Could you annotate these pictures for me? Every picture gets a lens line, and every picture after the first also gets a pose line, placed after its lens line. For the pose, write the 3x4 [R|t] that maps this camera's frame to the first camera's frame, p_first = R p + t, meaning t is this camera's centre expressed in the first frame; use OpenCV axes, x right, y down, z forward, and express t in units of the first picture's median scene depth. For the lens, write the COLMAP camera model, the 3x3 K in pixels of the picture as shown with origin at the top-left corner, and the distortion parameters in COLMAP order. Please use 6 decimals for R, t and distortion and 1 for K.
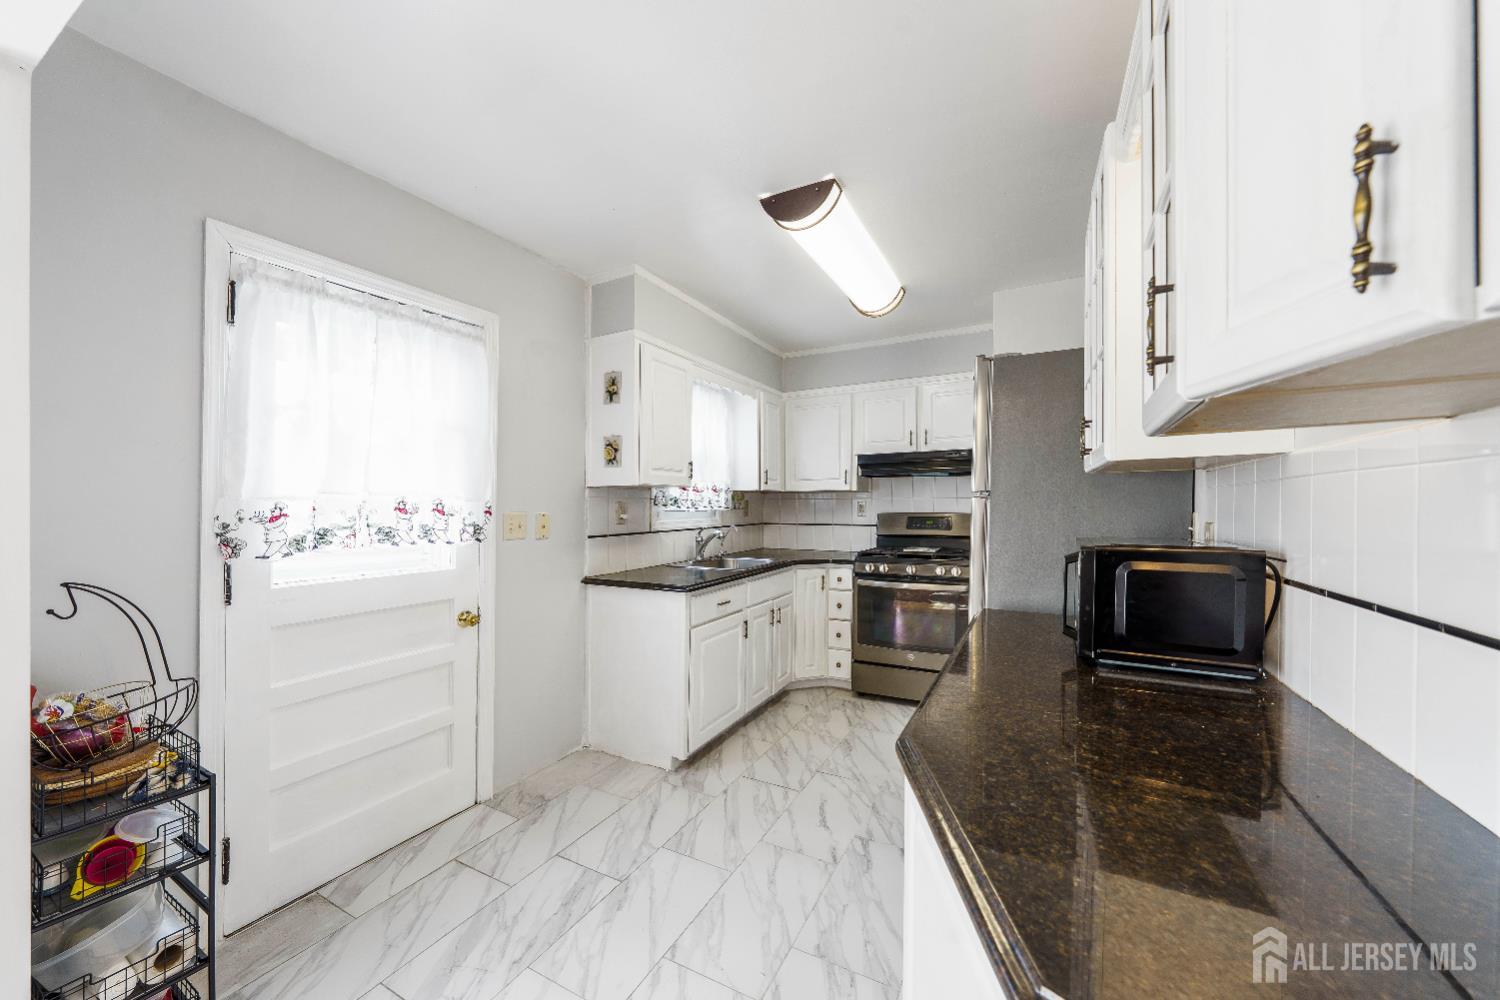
lens RADIAL K [[550.9, 0, 745.8], [0, 550.9, 498.6], [0, 0, 1]] dist [0.001897, 0.000137]
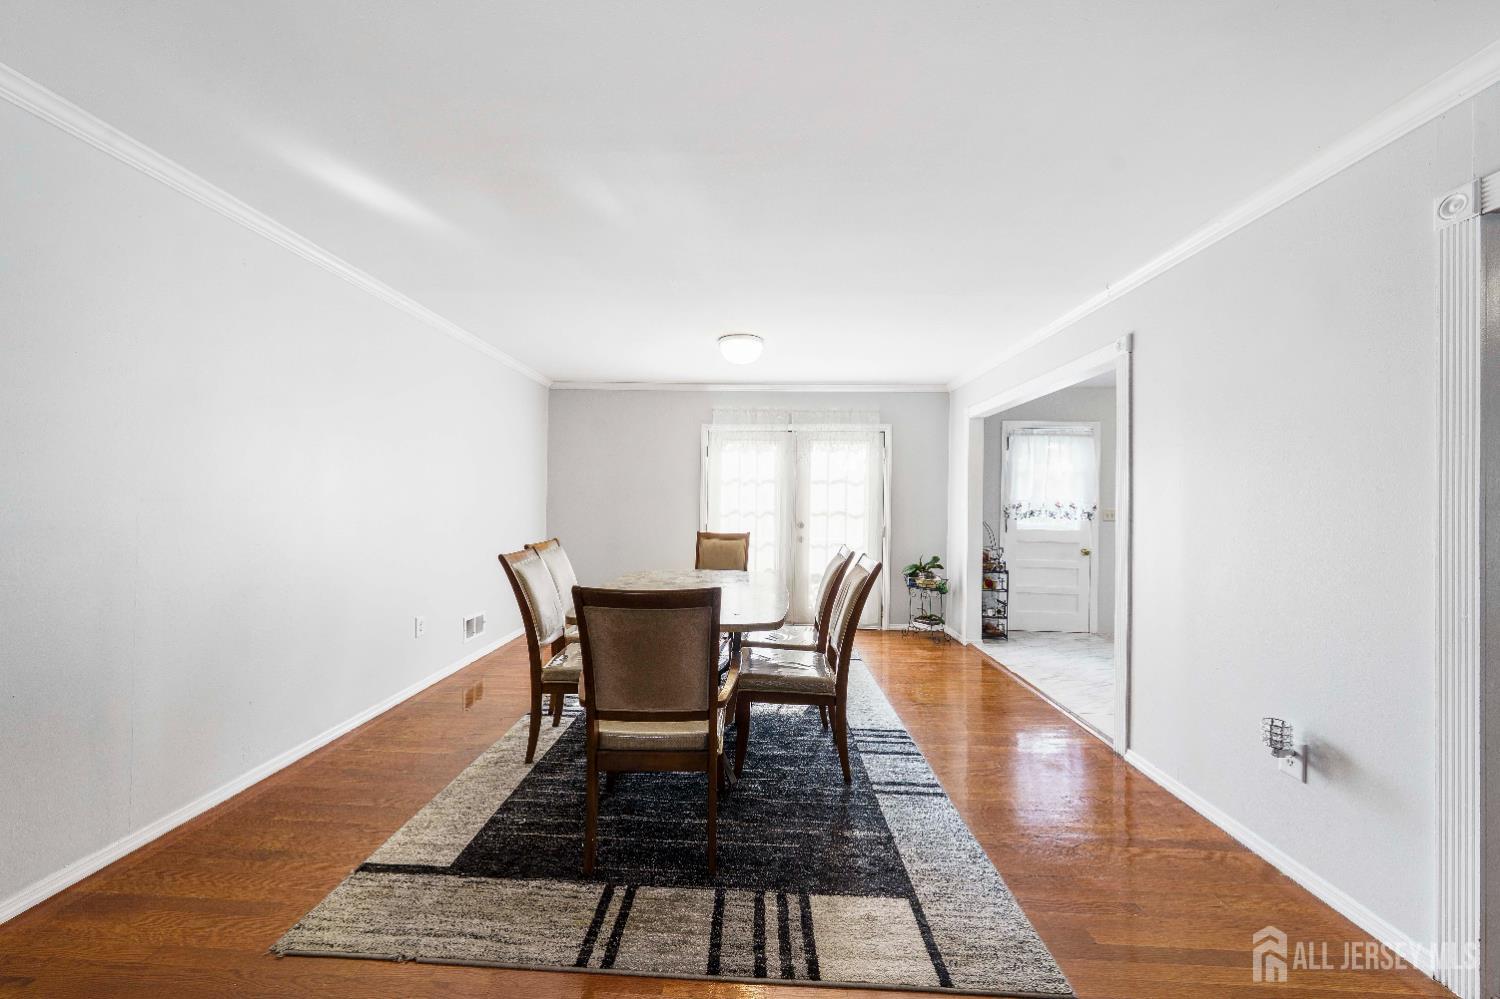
lens RADIAL K [[525.0, 0, 745.4], [0, 525.0, 494.8], [0, 0, 1]] dist [0.002022, 0.000075]
pose [[0.428892, 0.002737, -0.903352, 1.012361], [-0.009054, 0.999958, -0.001269, -0.015352], [0.903311, 0.008723, 0.428899, -1.439775]]
